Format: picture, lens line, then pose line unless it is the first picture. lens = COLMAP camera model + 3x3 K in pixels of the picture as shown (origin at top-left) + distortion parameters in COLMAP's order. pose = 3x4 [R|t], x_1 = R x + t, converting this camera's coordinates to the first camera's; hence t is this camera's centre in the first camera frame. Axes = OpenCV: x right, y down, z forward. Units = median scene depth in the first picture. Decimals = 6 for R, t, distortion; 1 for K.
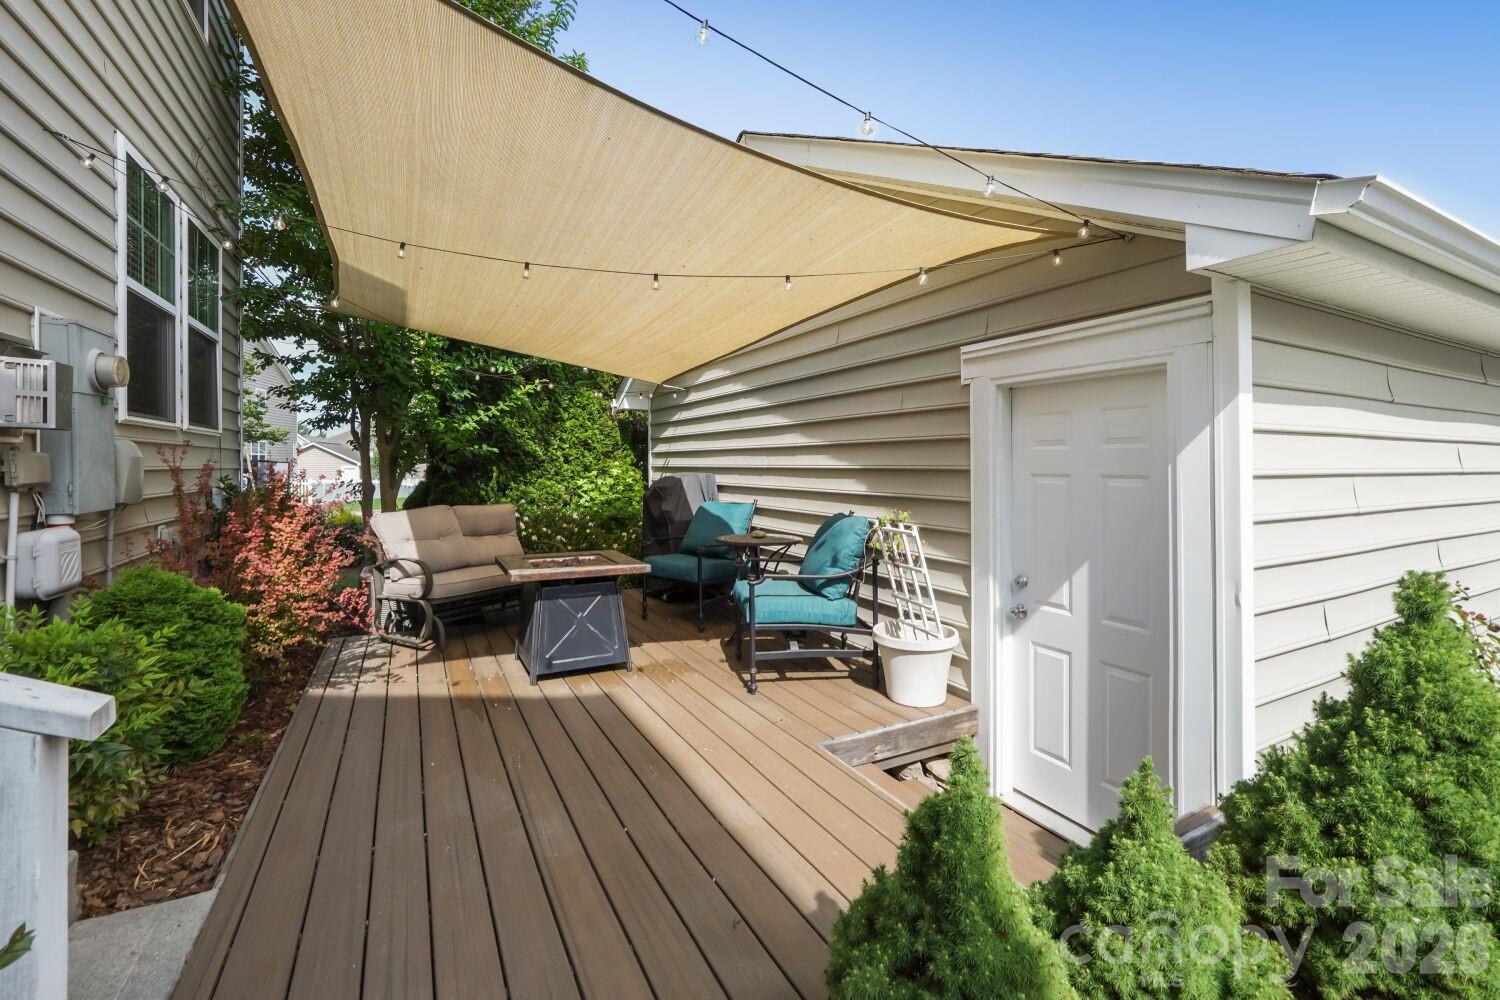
lens RADIAL K [[628.9, 0, 750.0], [0, 628.9, 500.0], [0, 0, 1]] dist [0.001655, -0.012272]
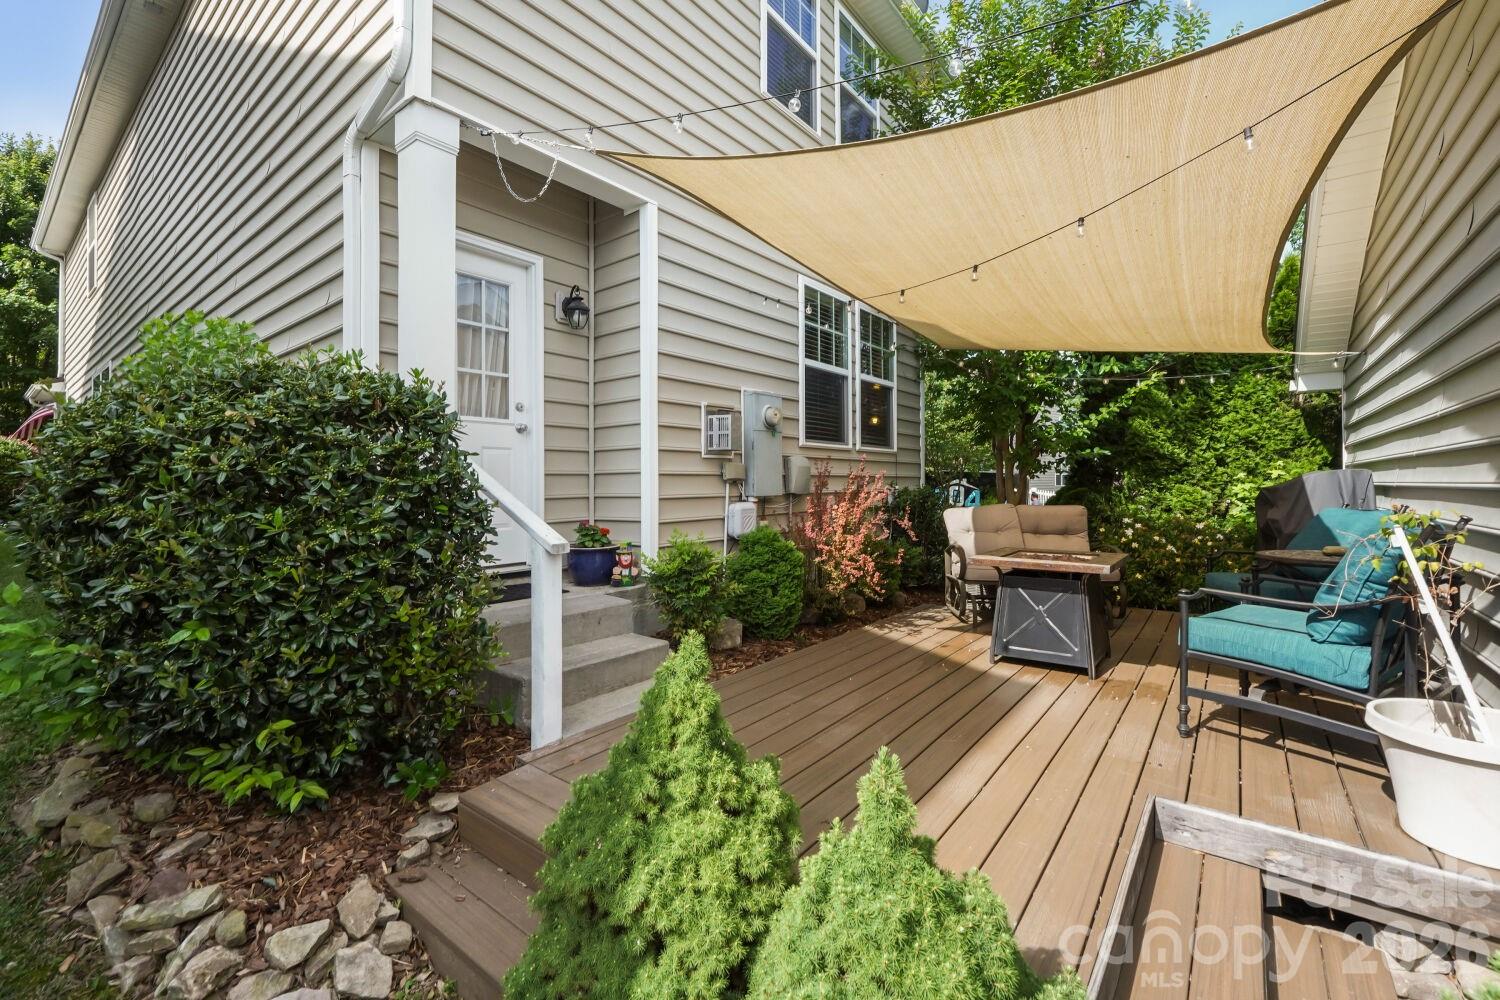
lens RADIAL K [[628.9, 0, 750.0], [0, 628.9, 500.0], [0, 0, 1]] dist [0.001655, -0.012272]
pose [[0.410643, 0.009277, -0.911749, 0.427053], [-0.038759, 0.999222, -0.007290, 0.035426], [0.910972, 0.038332, 0.410683, 0.155827]]
